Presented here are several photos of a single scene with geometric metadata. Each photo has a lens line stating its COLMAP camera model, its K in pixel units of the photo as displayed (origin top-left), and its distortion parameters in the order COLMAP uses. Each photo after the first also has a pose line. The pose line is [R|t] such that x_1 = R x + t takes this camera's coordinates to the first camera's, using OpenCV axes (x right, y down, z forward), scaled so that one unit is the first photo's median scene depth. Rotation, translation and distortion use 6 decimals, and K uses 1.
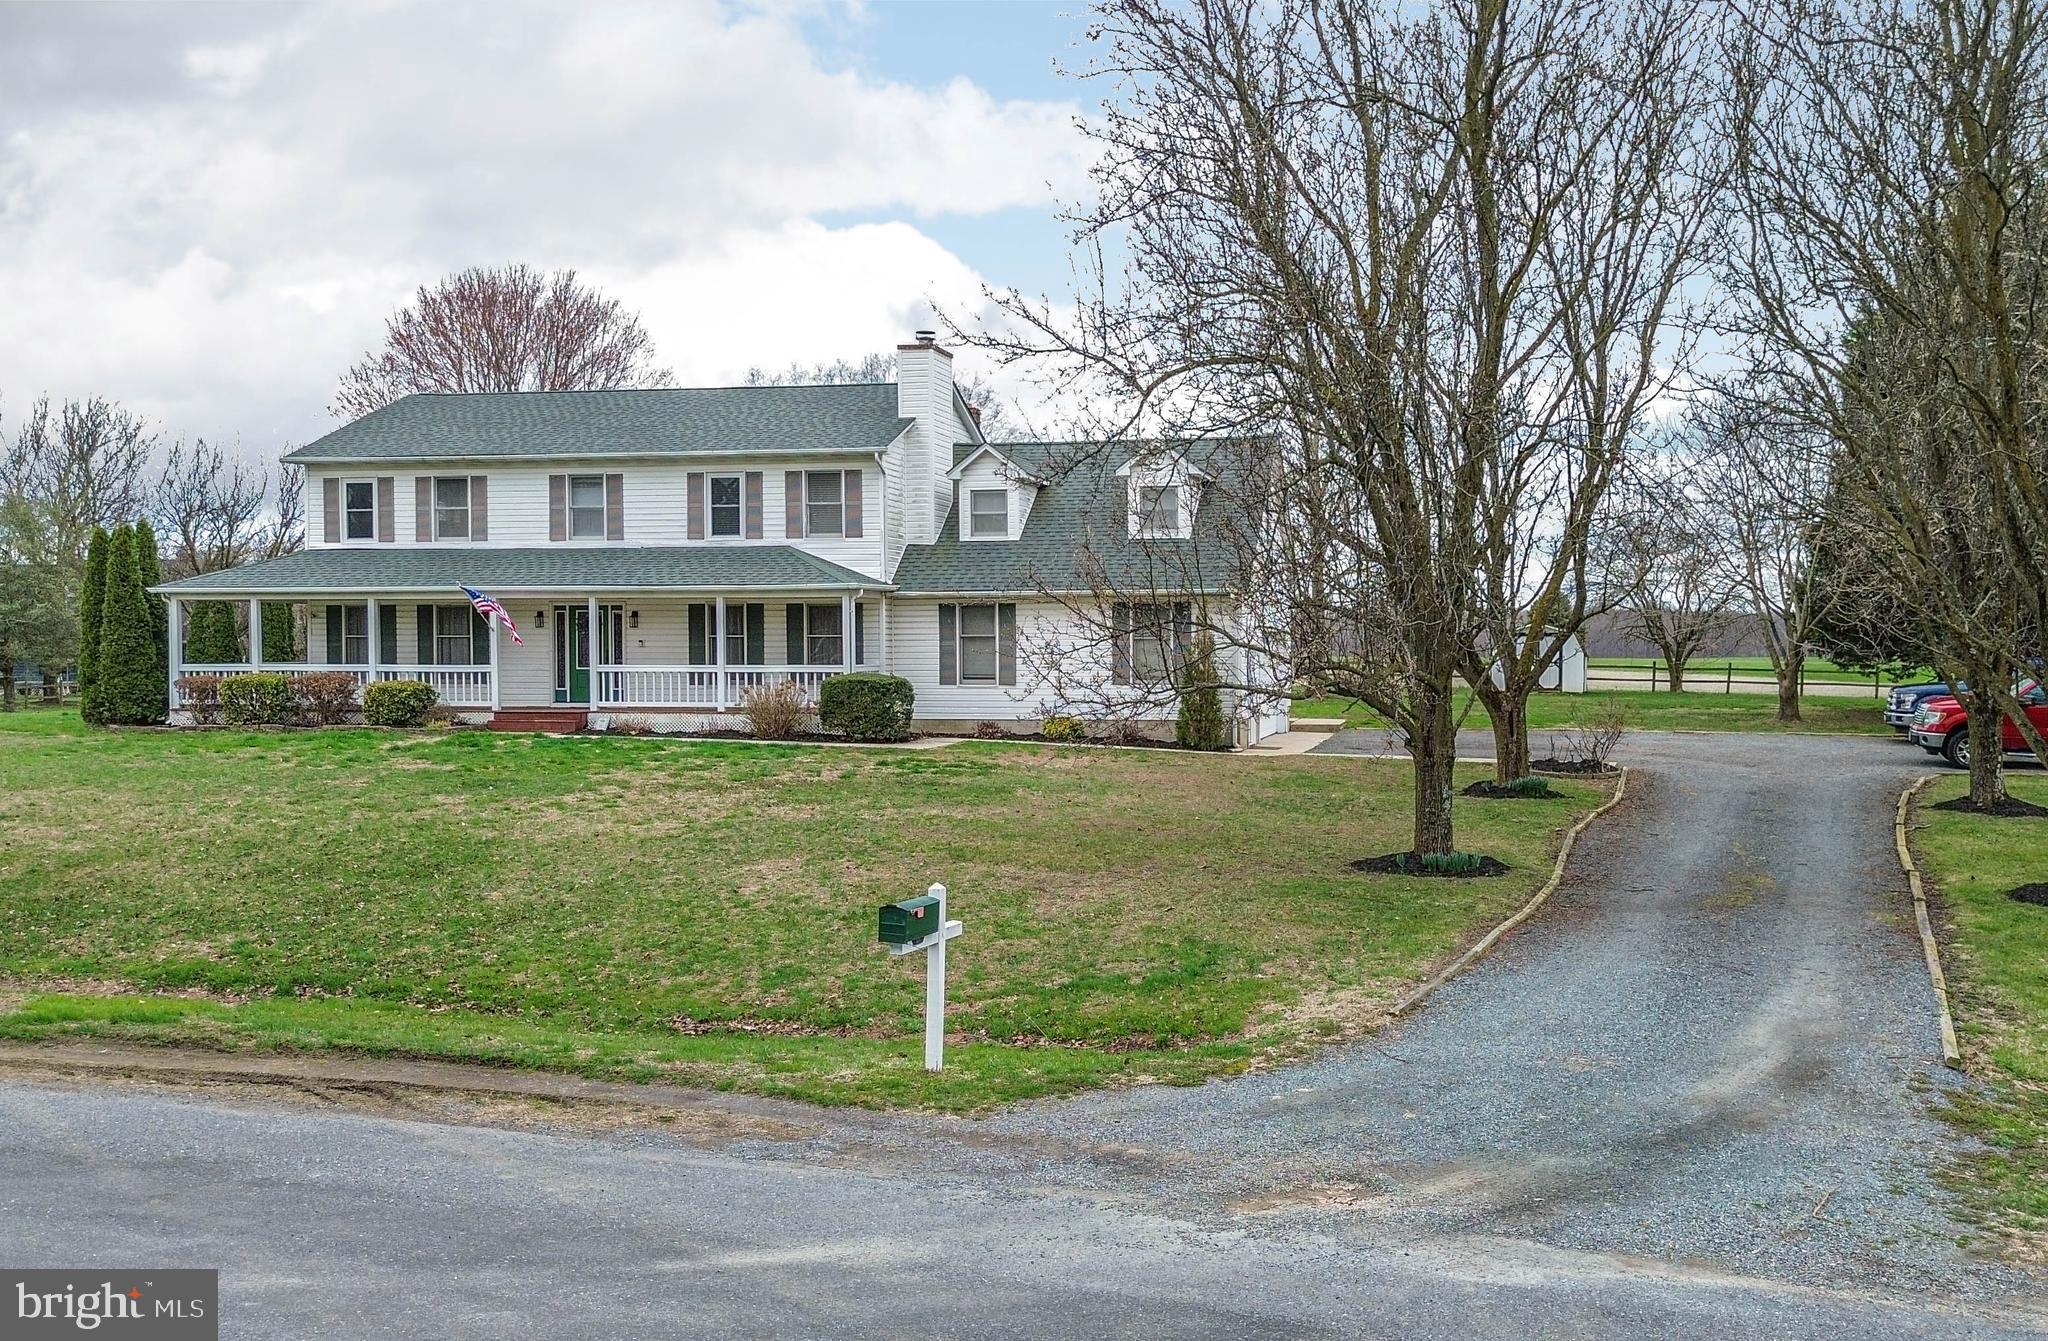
lens RADIAL K [[1866.9, 0, 1166.9], [0, 1866.9, 738.4], [0, 0, 1]] dist [0.011343, 0.000000]
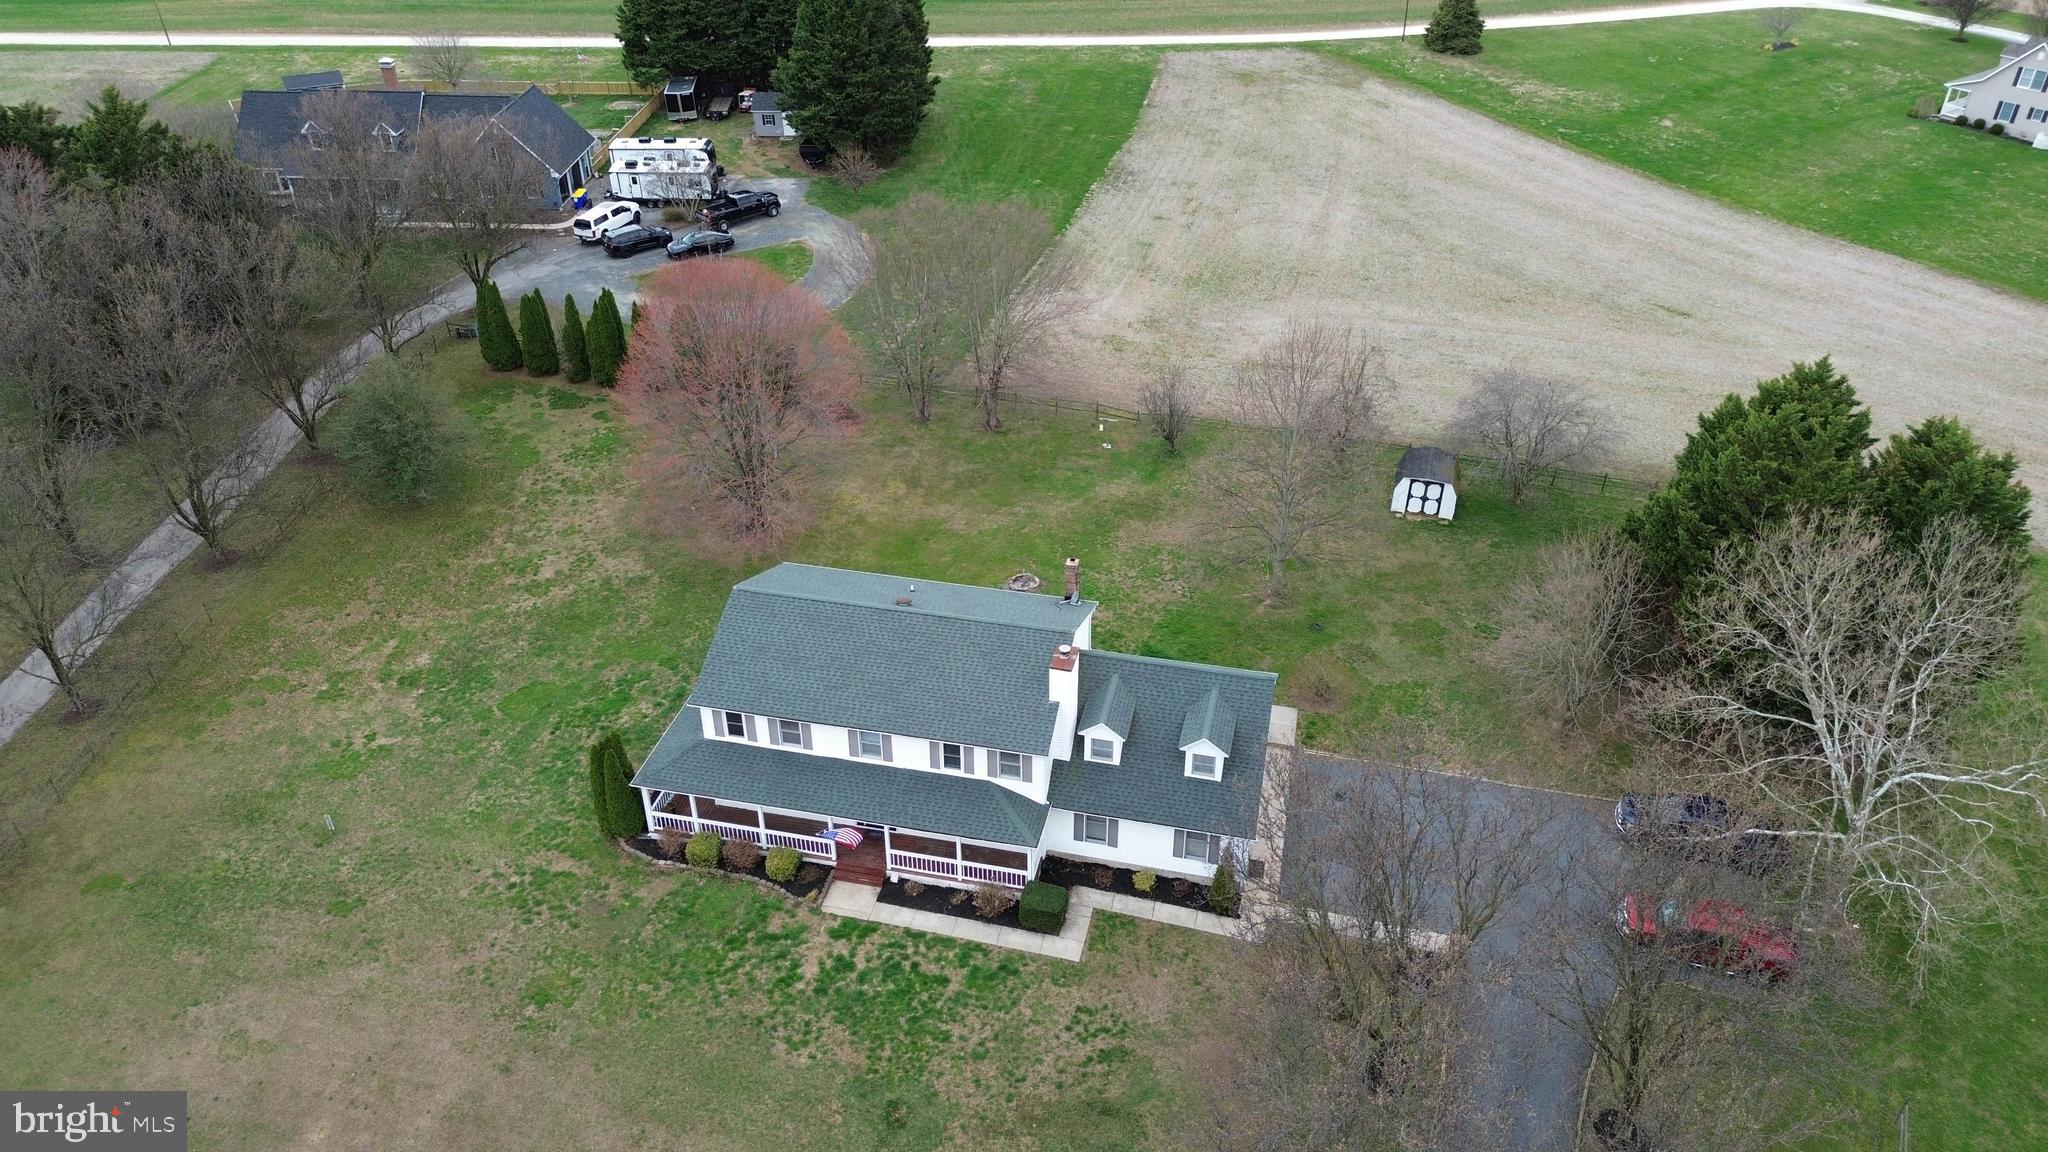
lens RADIAL K [[1440.9, 0, 1017.0], [0, 1440.9, 569.7], [0, 0, 1]] dist [0.069426, -0.072444]
pose [[0.998821, 0.021413, -0.043567, -0.121165], [0.004150, 0.856518, 0.516100, -0.963667], [0.048367, -0.515673, 0.855419, -0.054791]]
